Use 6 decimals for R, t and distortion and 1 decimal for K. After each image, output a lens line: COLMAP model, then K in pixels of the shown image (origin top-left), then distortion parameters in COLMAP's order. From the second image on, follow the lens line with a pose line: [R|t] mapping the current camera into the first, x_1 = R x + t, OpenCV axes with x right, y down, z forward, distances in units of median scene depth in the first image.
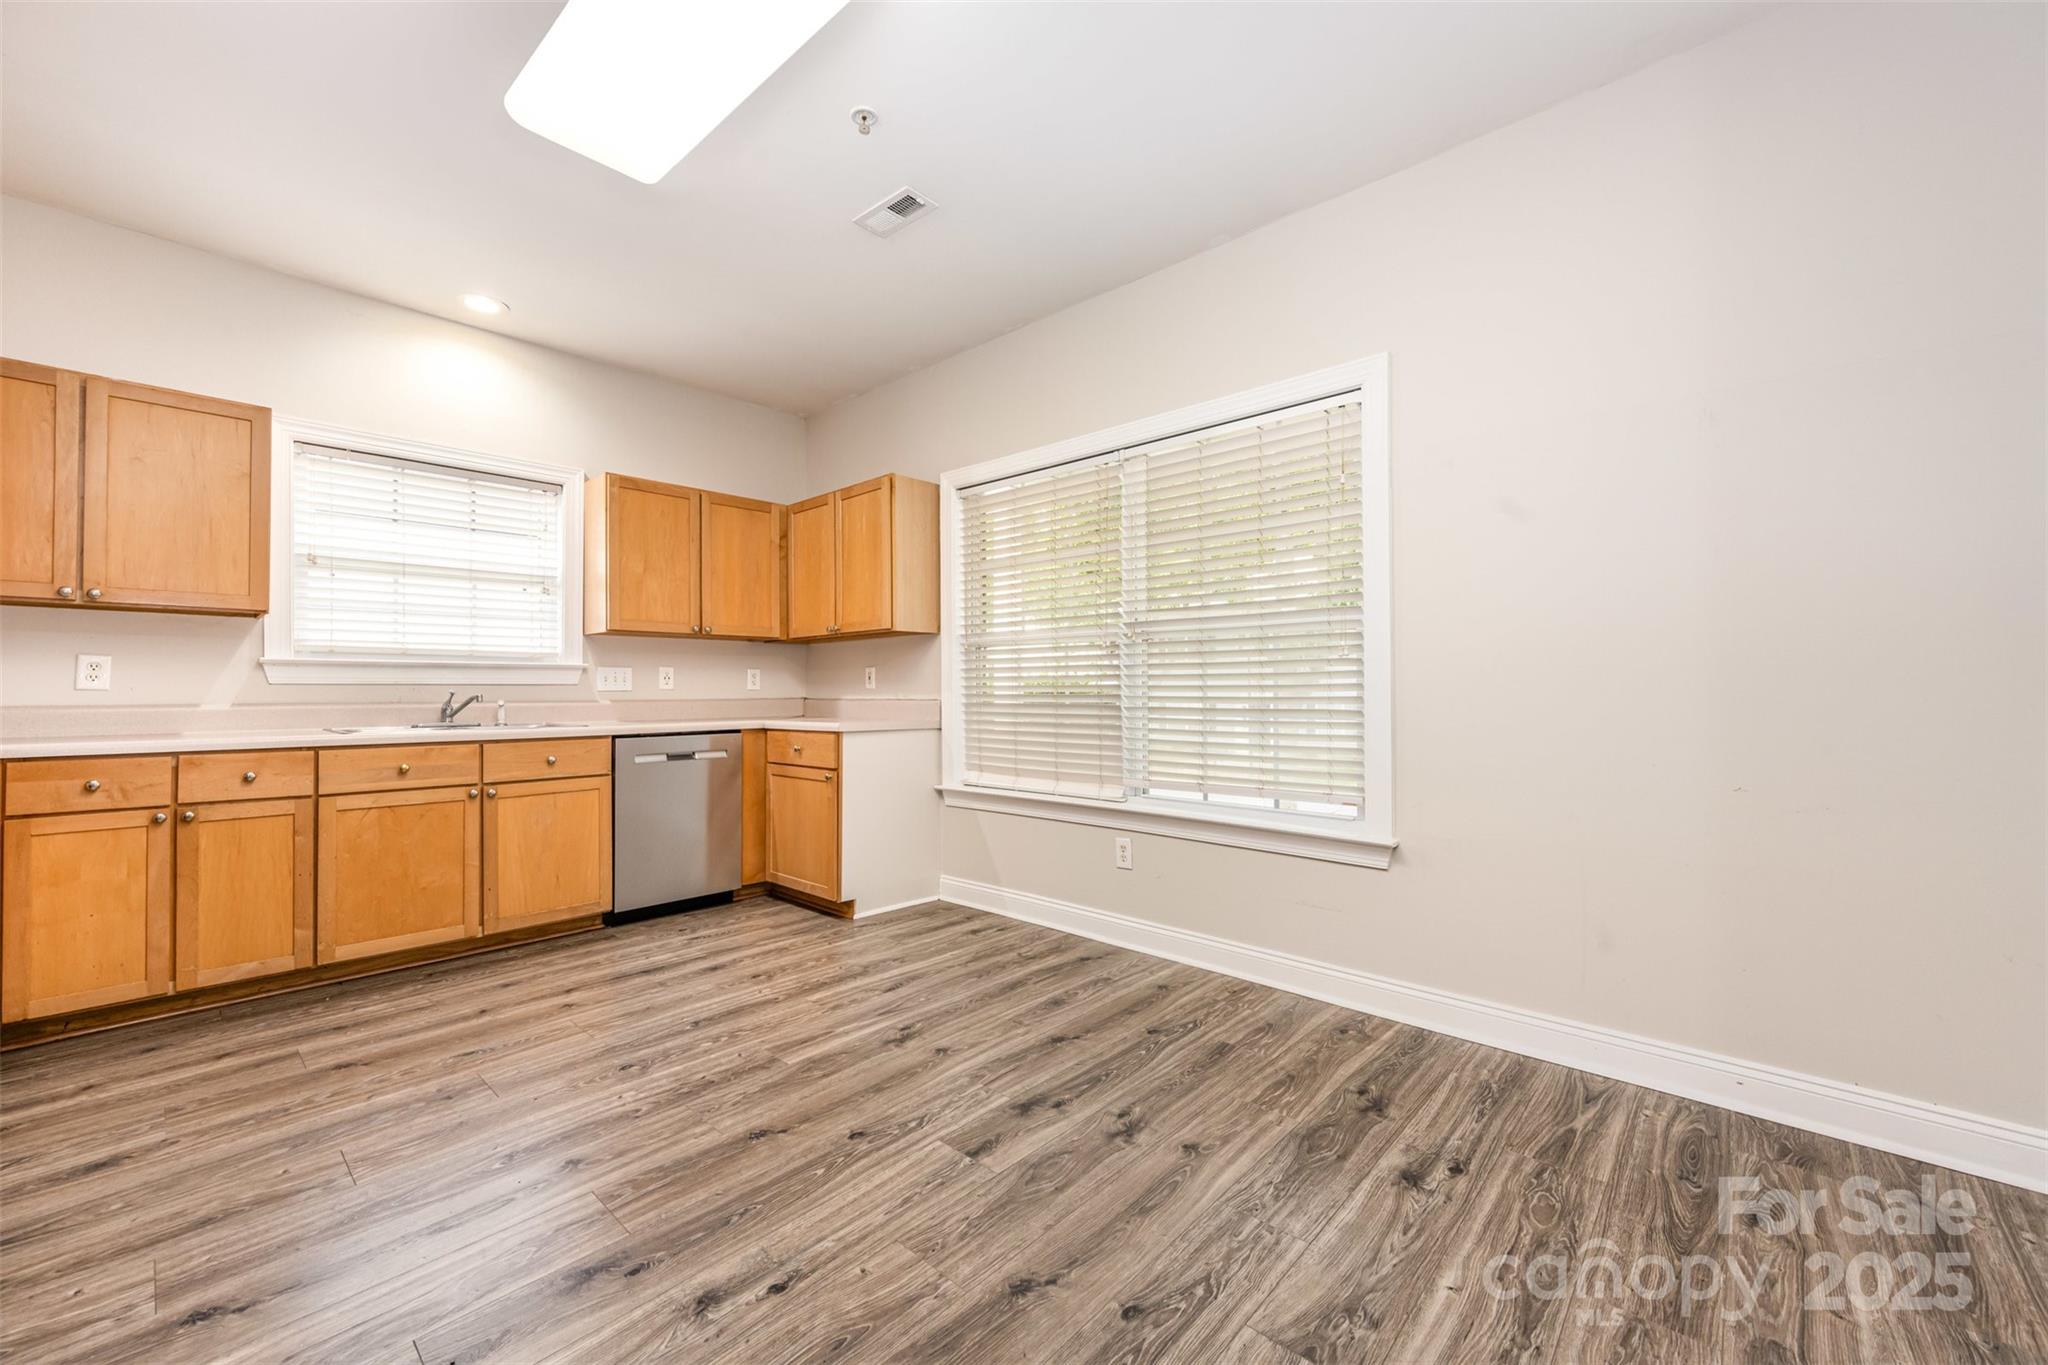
lens RADIAL K [[807.3, 0, 1018.4], [0, 807.3, 684.0], [0, 0, 1]] dist [-0.000483, -0.000636]
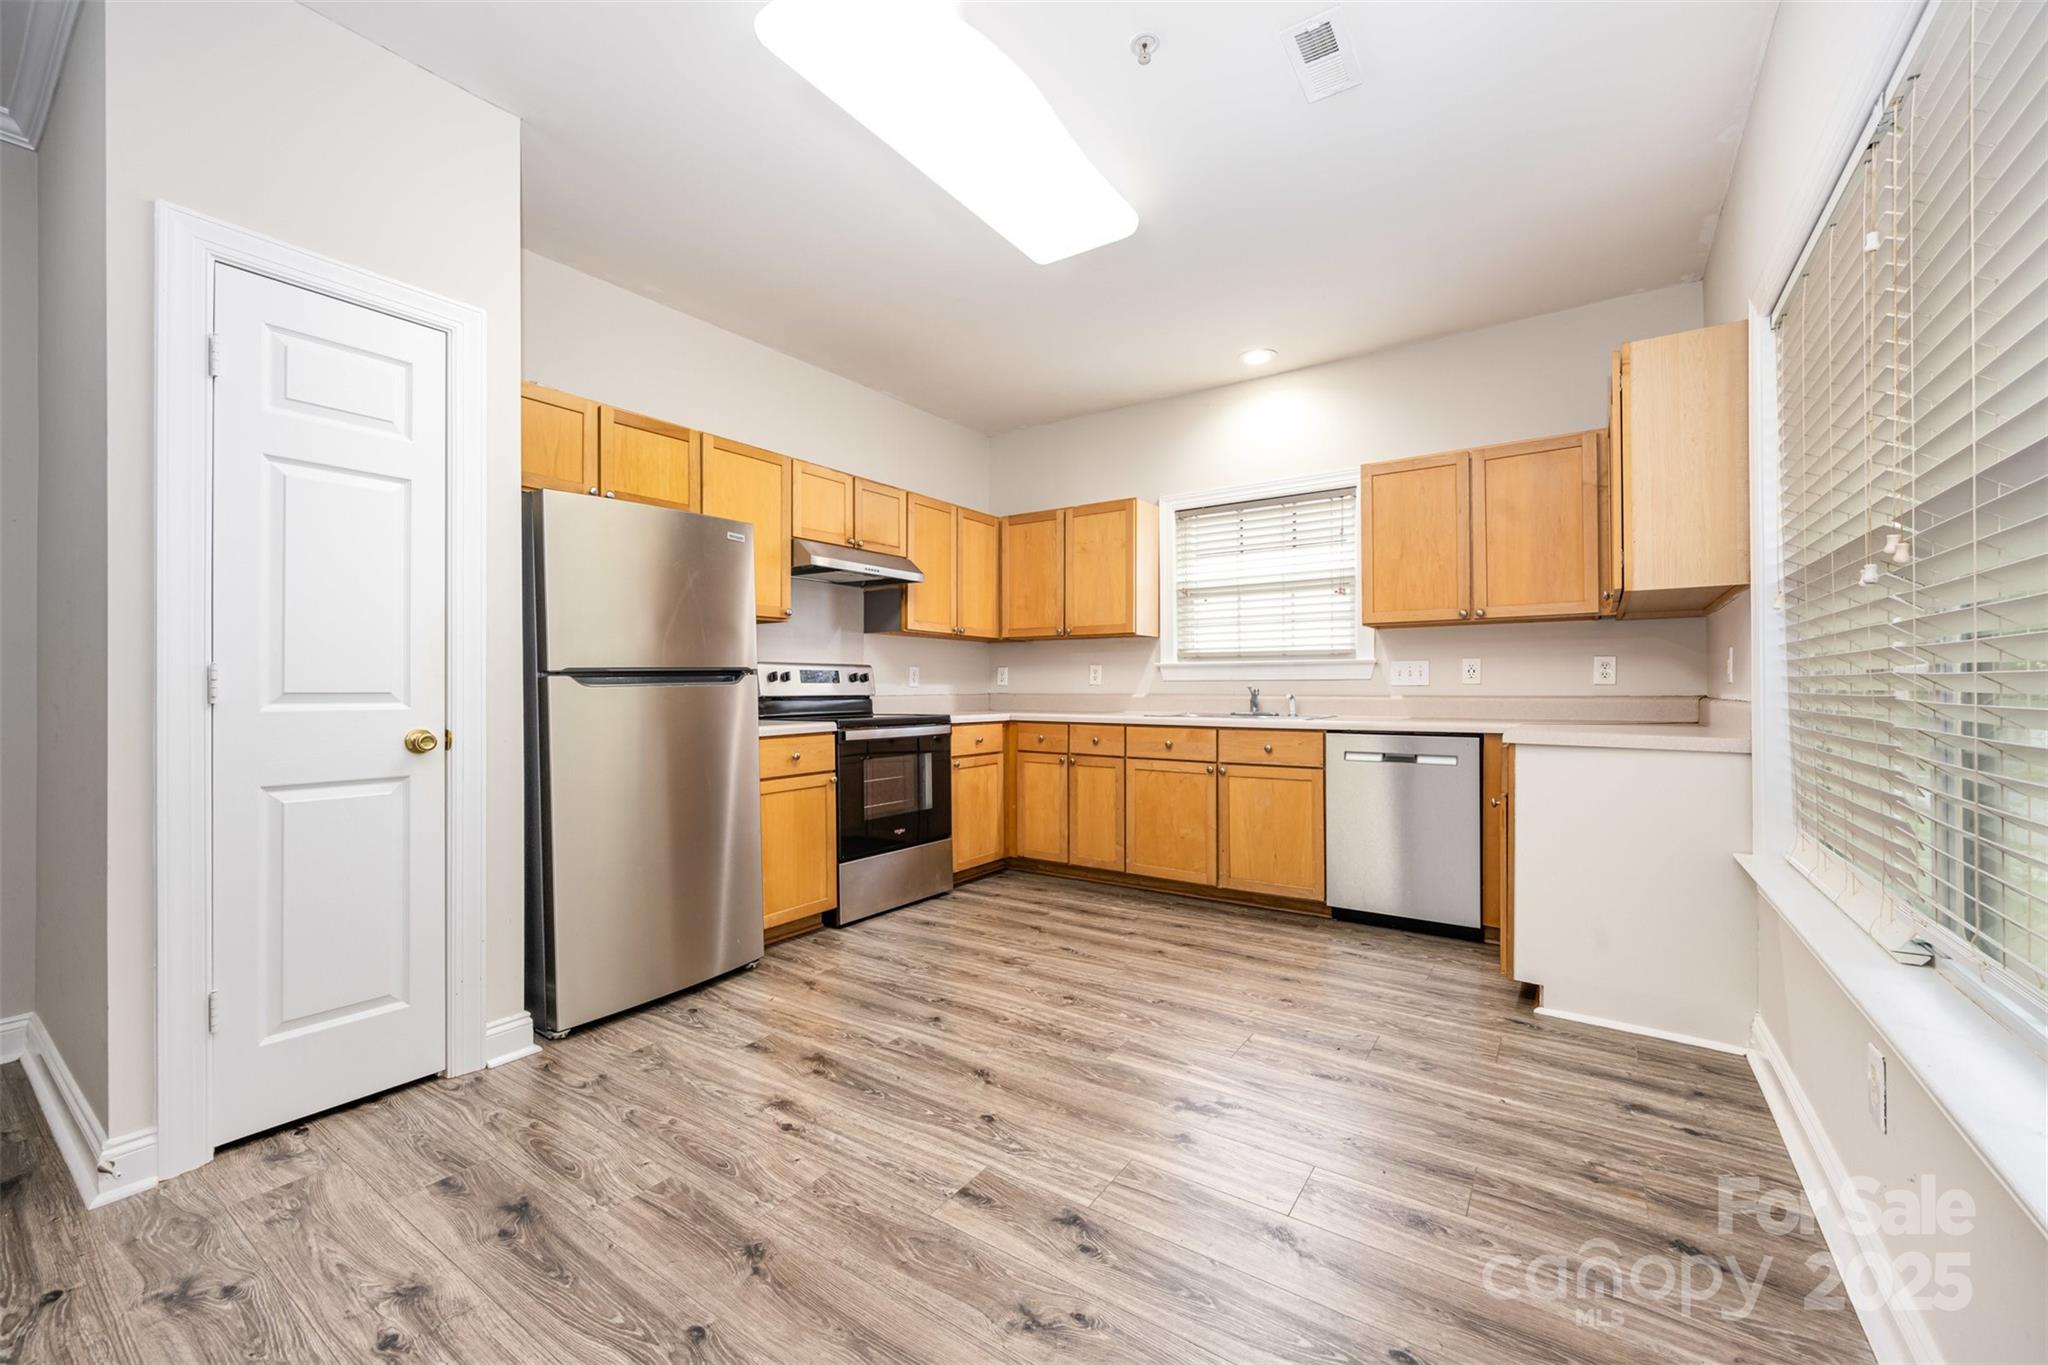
lens RADIAL K [[807.3, 0, 1026.4], [0, 807.3, 677.6], [0, 0, 1]] dist [-0.000483, -0.000636]
pose [[0.145356, -0.006822, -0.989356, 0.497866], [0.009859, 0.999937, -0.005446, -0.000148], [0.989330, -0.008962, 0.145415, 0.538951]]
